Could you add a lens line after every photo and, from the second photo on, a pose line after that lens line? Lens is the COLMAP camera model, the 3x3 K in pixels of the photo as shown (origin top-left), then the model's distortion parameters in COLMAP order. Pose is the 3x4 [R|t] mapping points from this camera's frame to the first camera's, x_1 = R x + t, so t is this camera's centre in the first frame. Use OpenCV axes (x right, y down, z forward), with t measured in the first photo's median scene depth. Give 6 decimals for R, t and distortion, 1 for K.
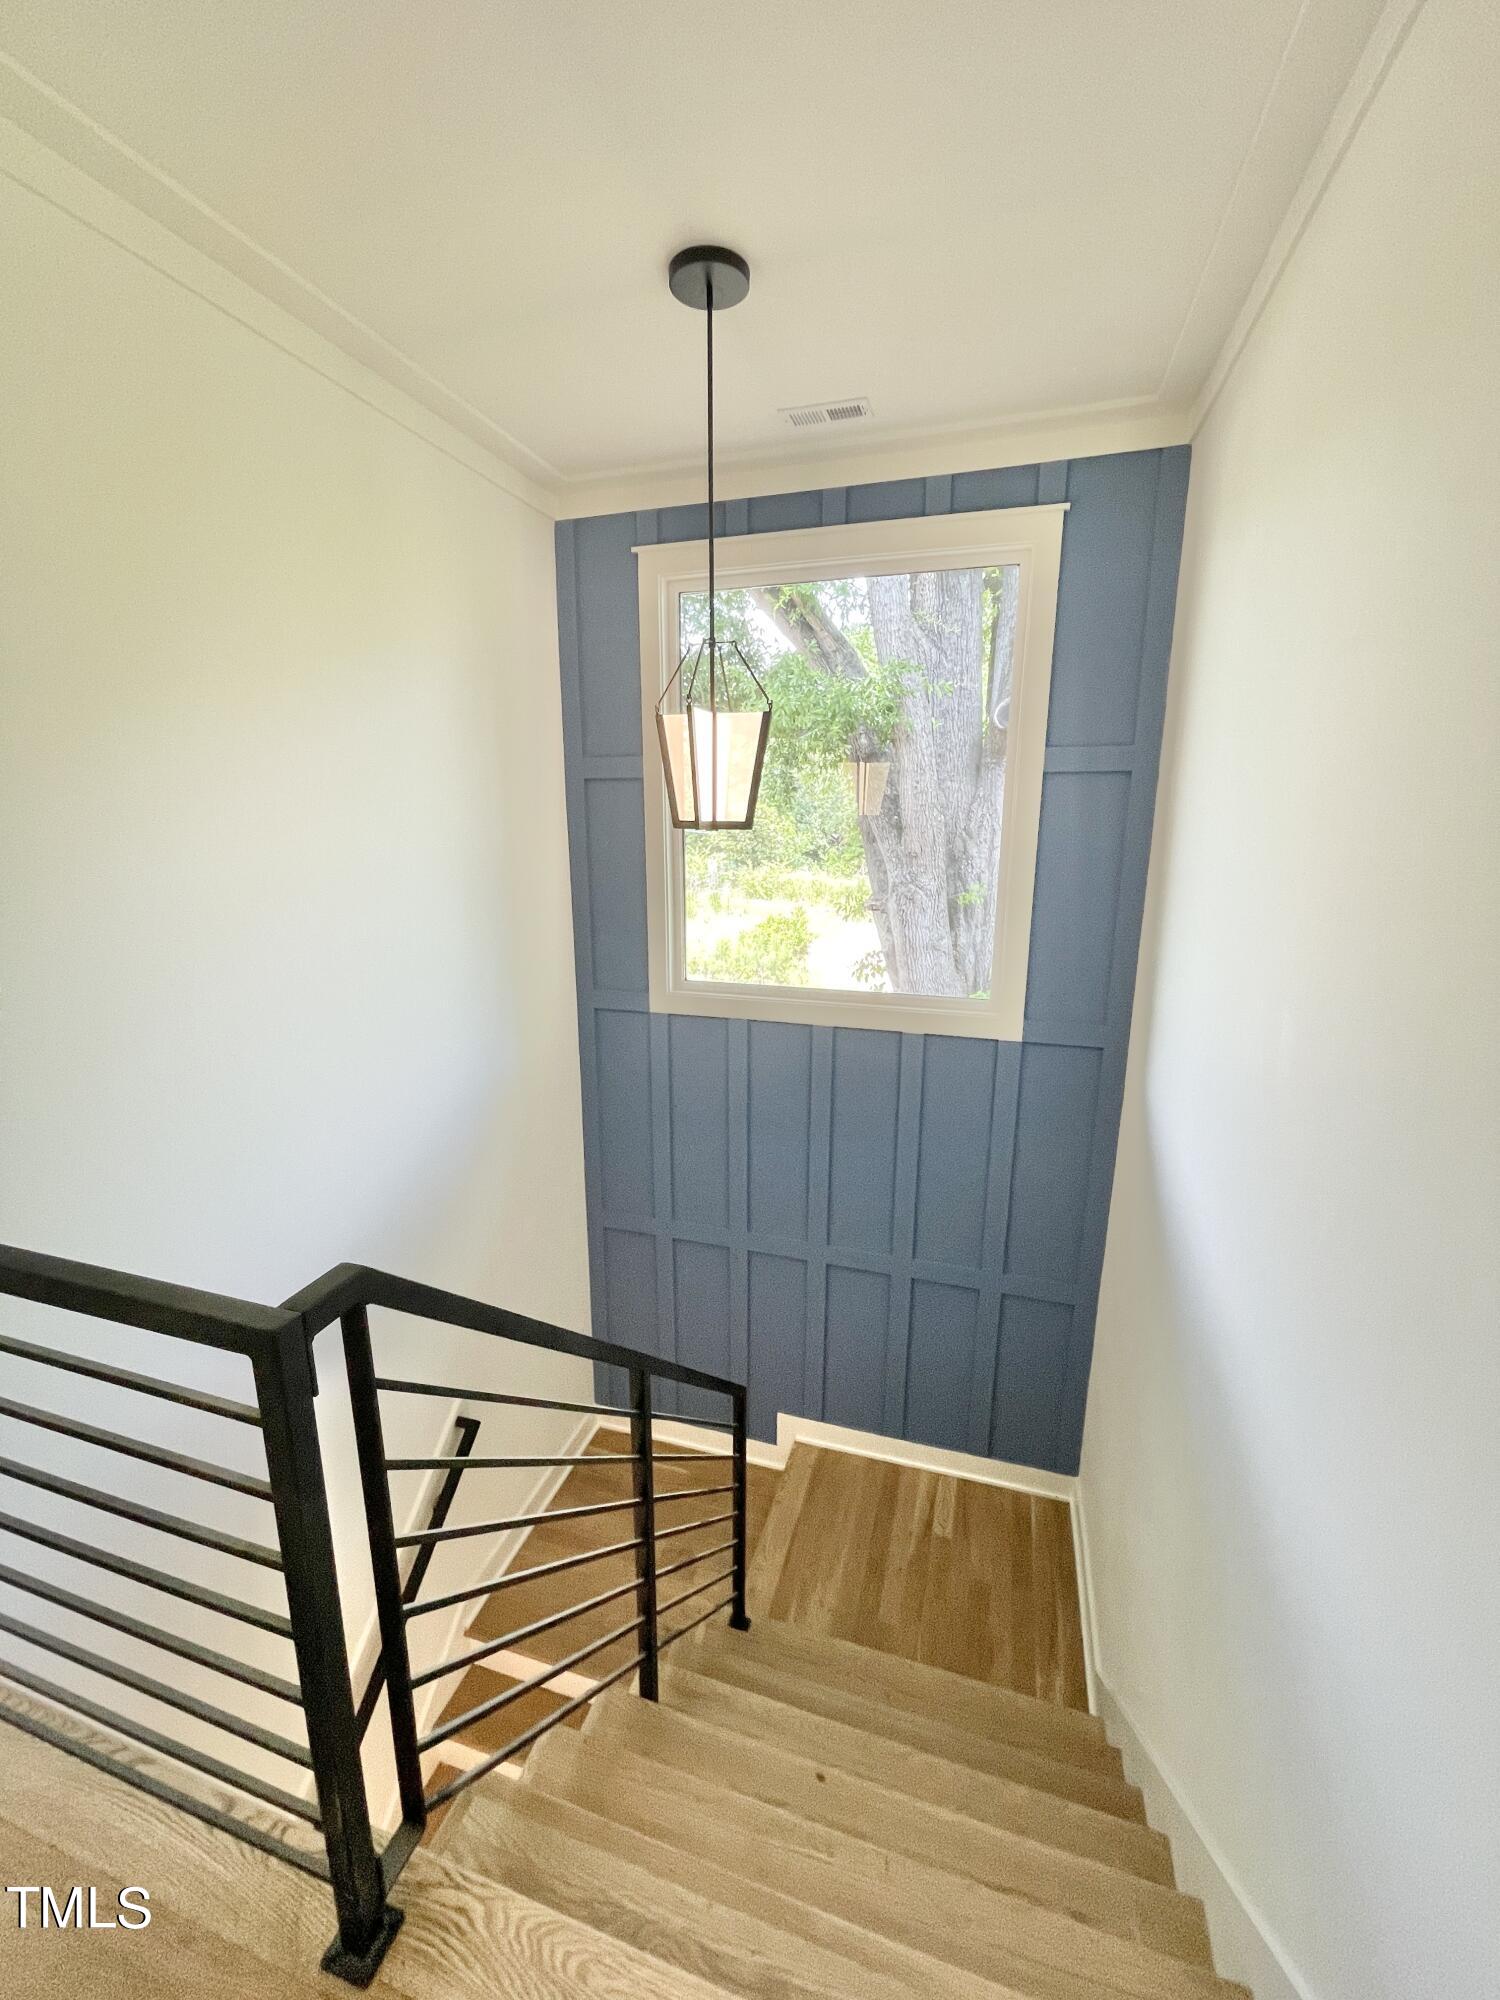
lens RADIAL K [[806.9, 0, 754.6], [0, 806.9, 995.4], [0, 0, 1]] dist [-0.001611, 0.000966]
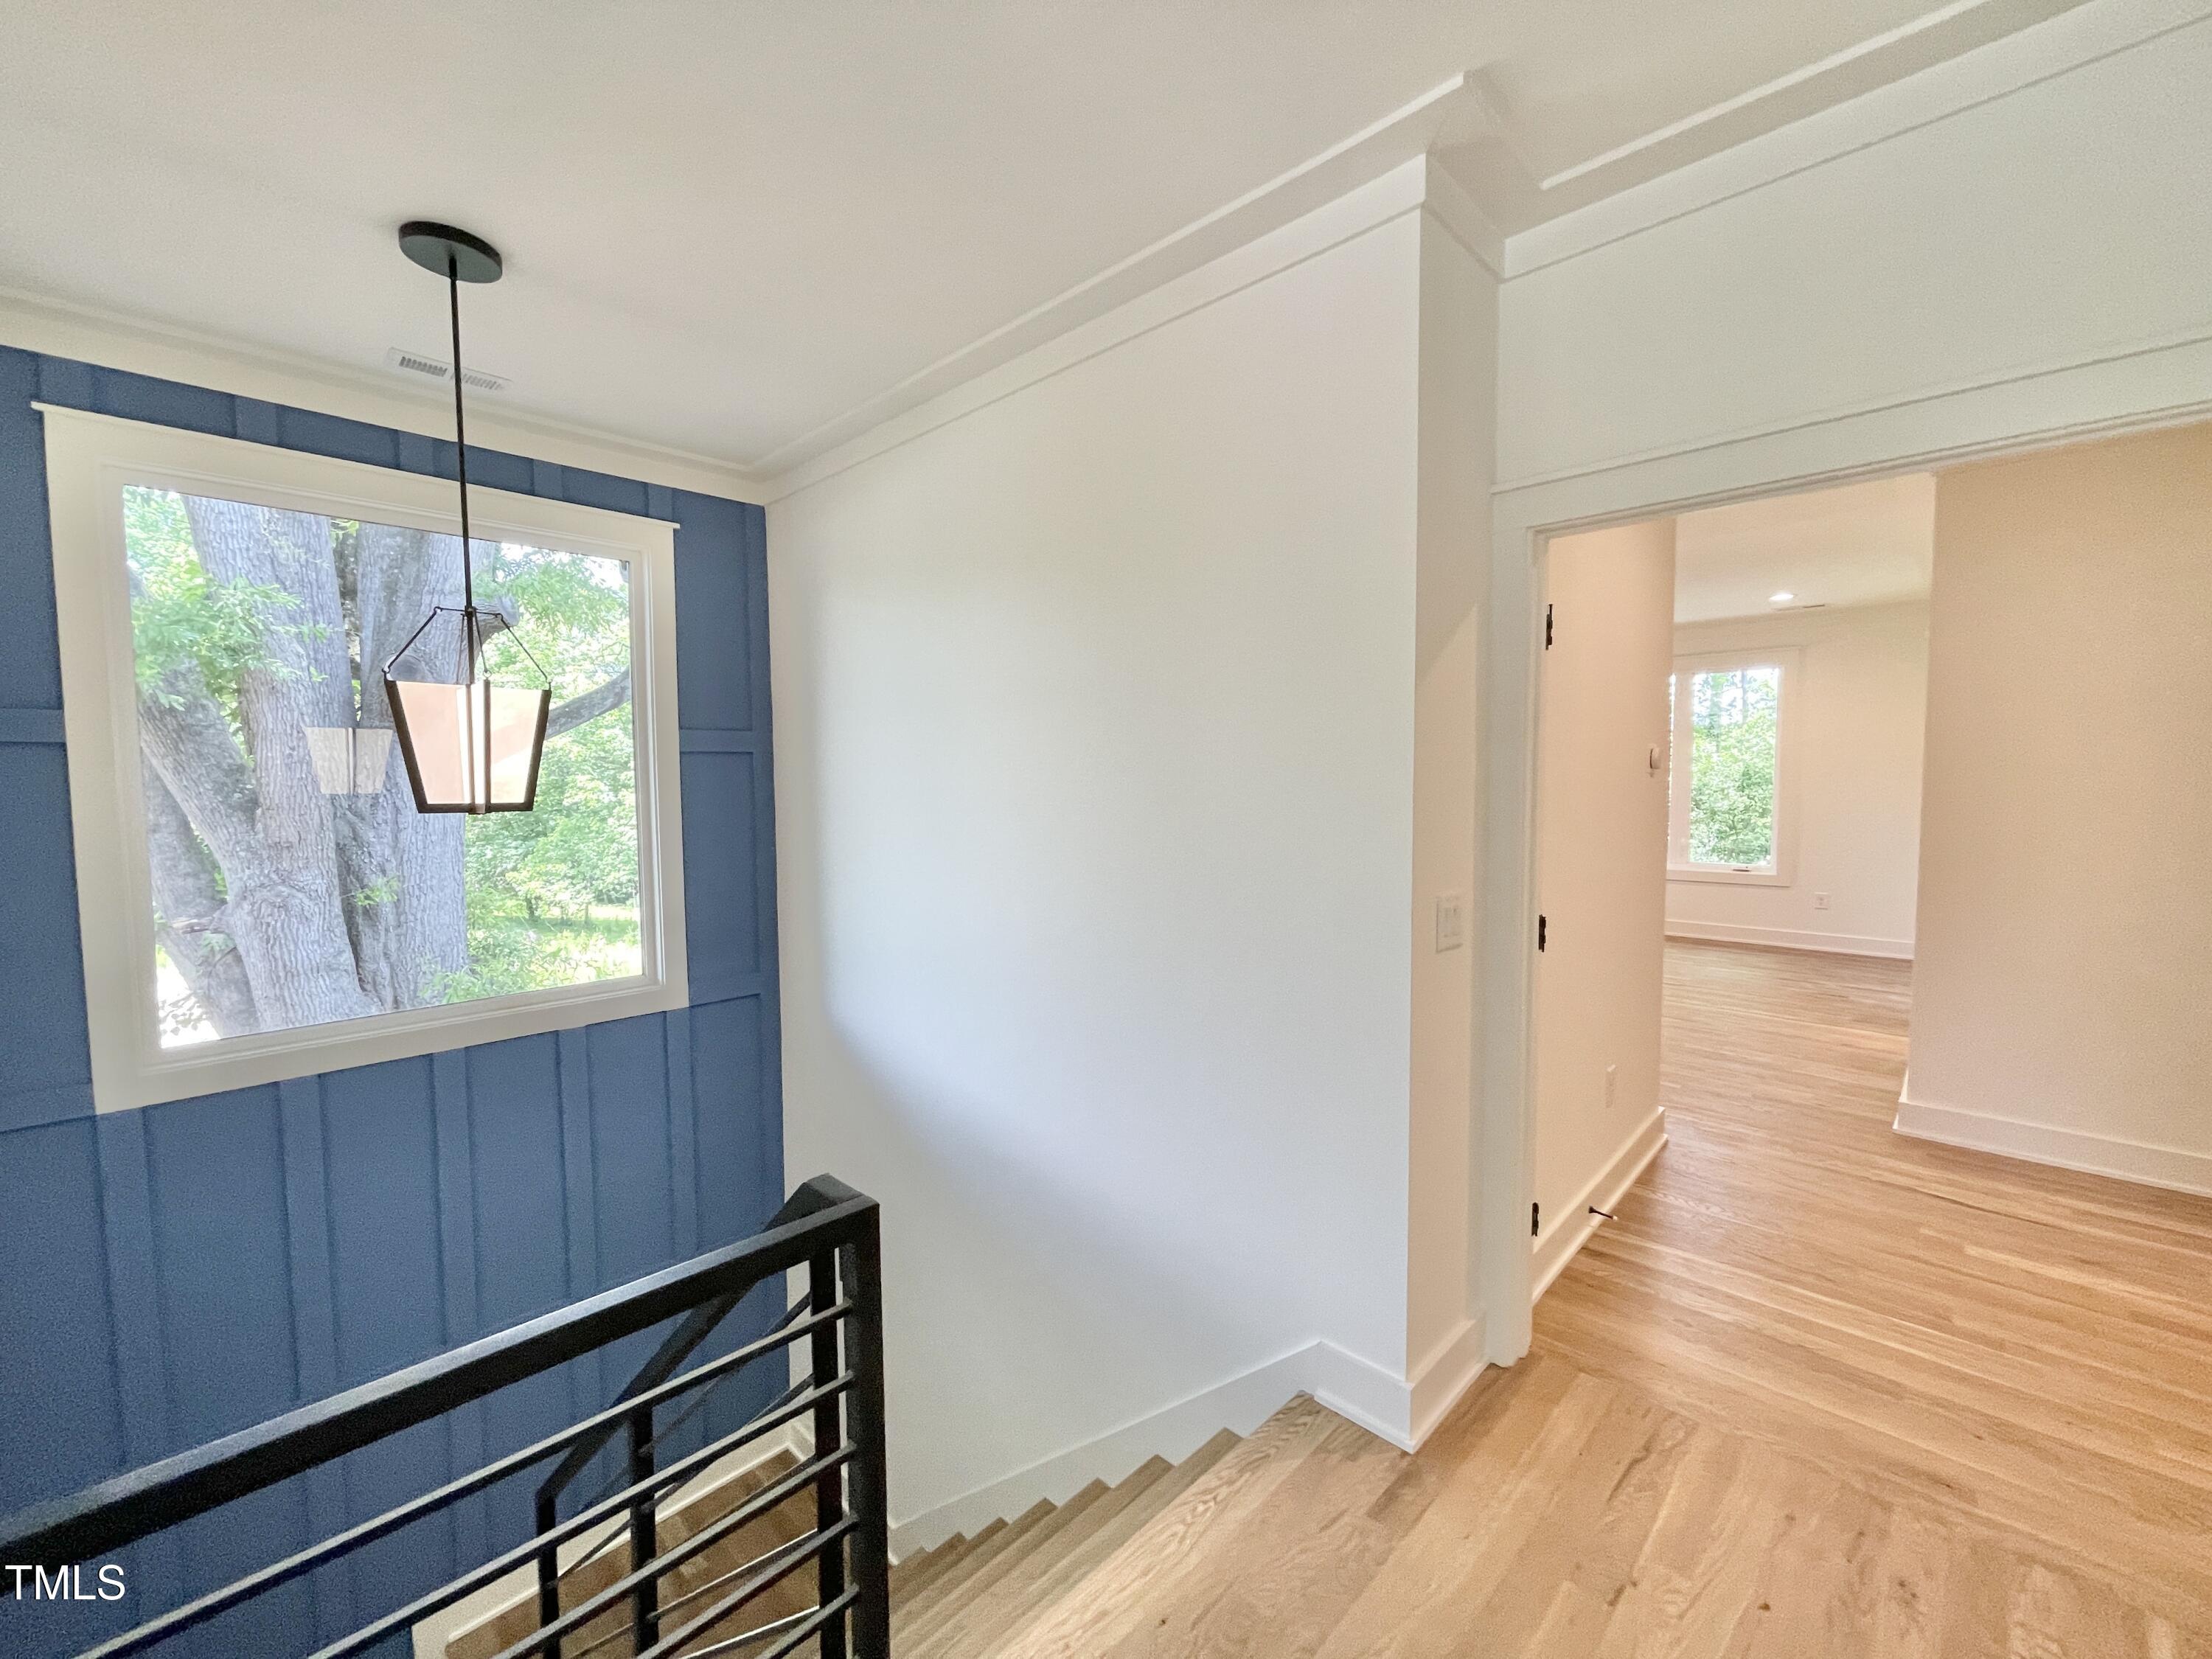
lens RADIAL K [[892.4, 0, 1091.7], [0, 892.4, 832.1], [0, 0, 1]] dist [-0.001611, 0.000966]
pose [[0.464286, -0.058691, 0.883739, -0.452190], [0.204512, 0.977941, -0.042497, -0.007958], [-0.861750, 0.200465, 0.466047, -0.008315]]
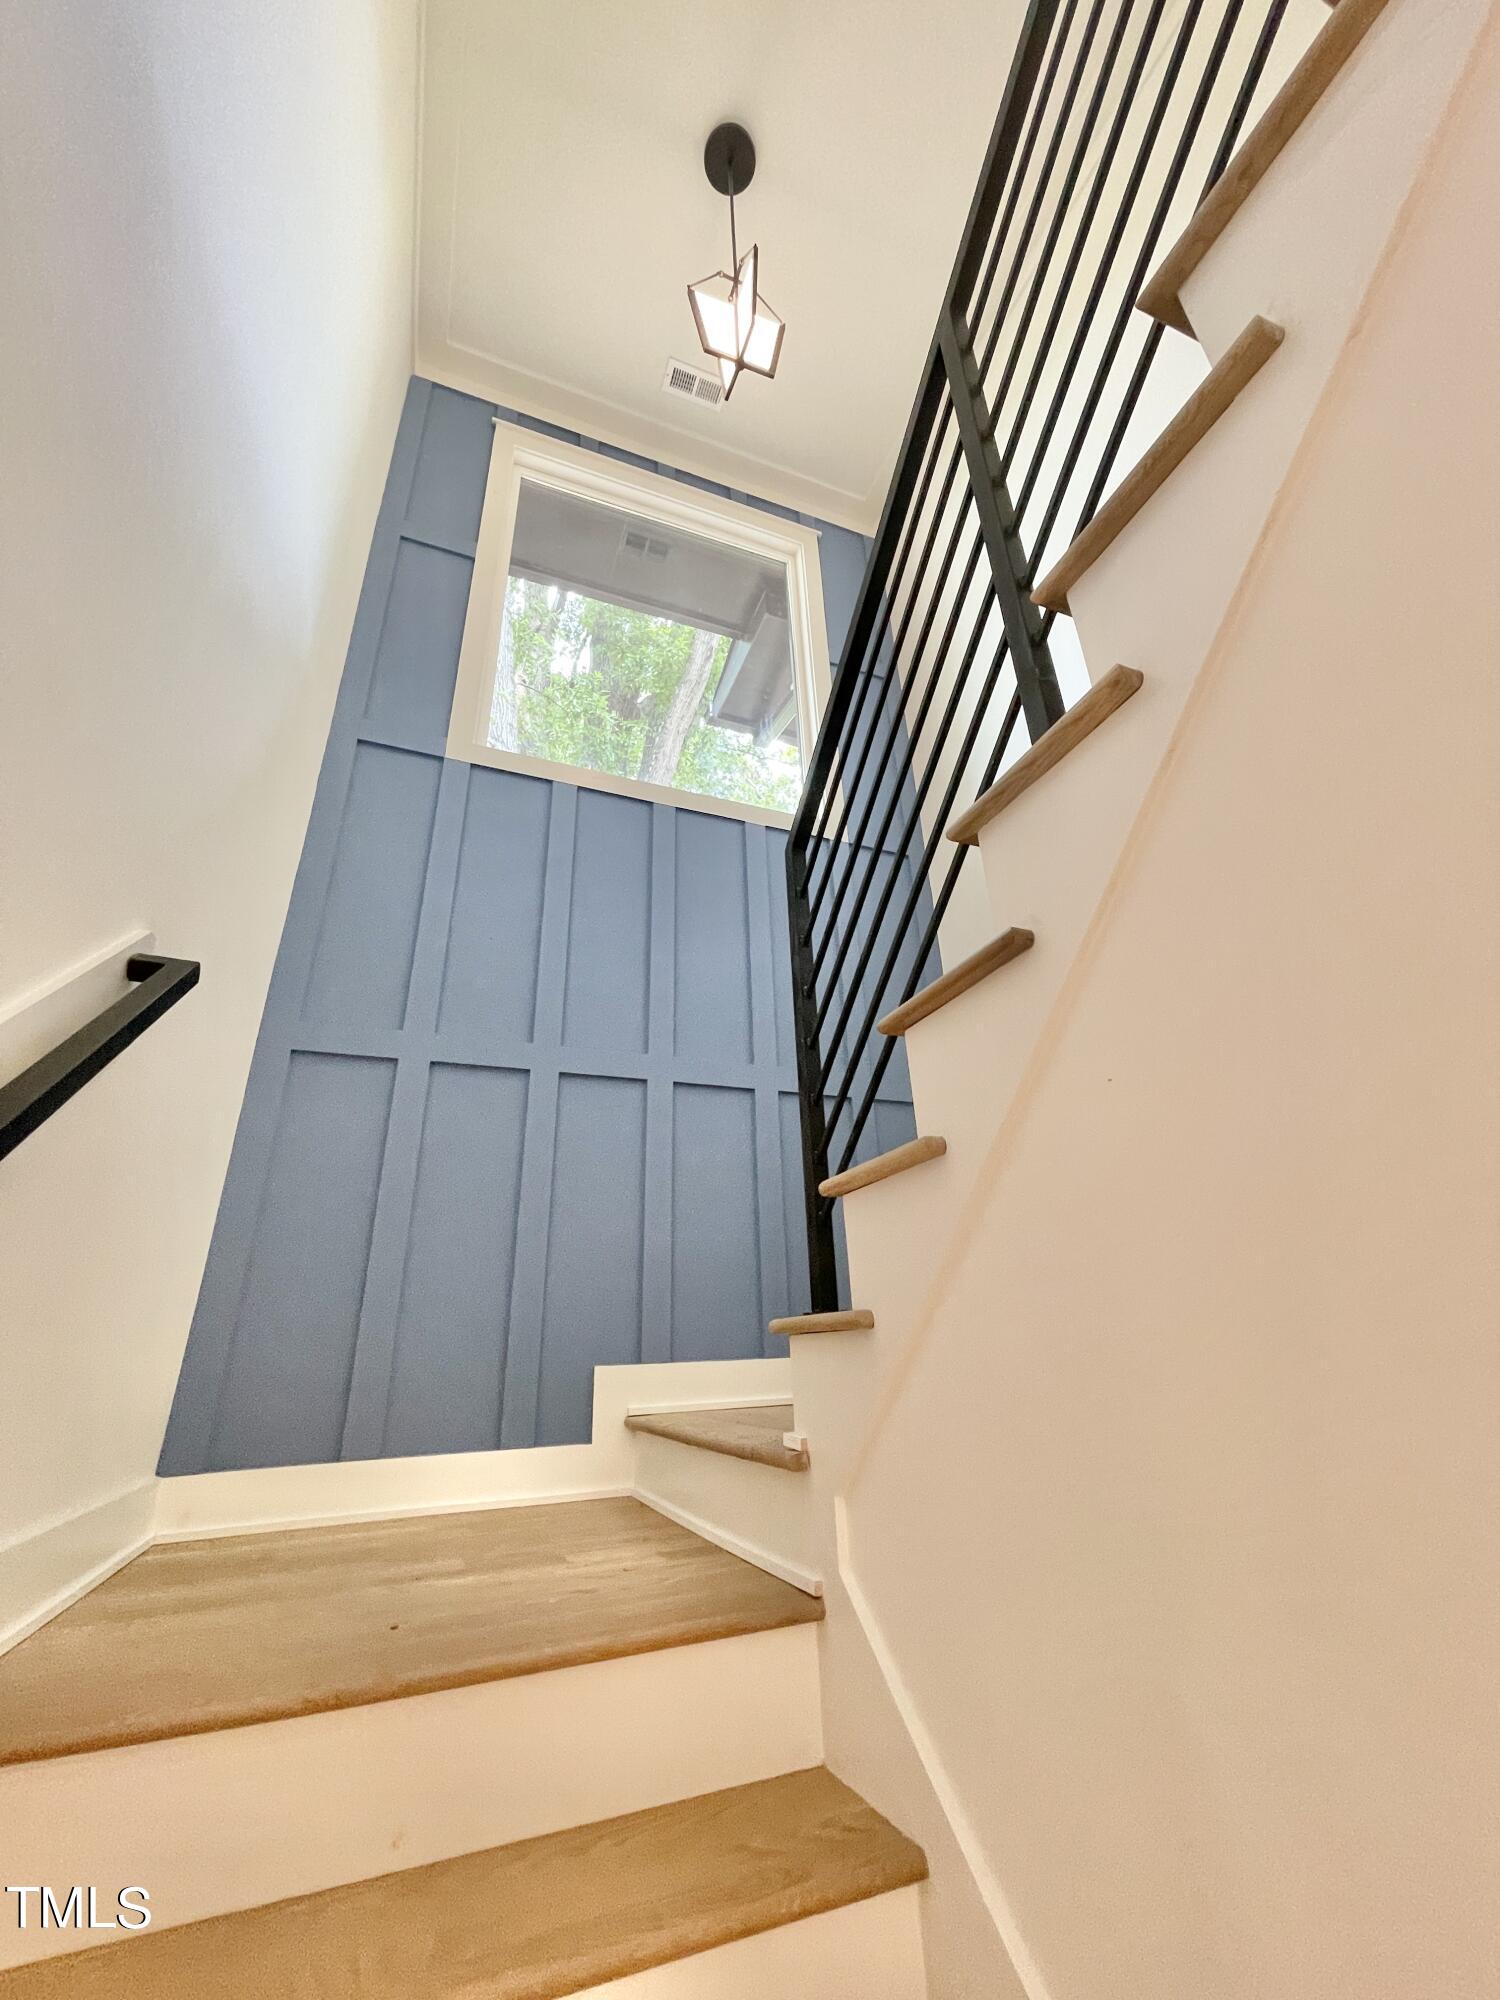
lens RADIAL K [[806.9, 0, 745.1], [0, 806.9, 994.4], [0, 0, 1]] dist [-0.001611, 0.000966]
pose [[0.782302, 0.233109, 0.577636, -0.370186], [0.172821, 0.809703, -0.560816, 0.853514], [-0.598444, 0.538556, 0.593146, 0.610109]]
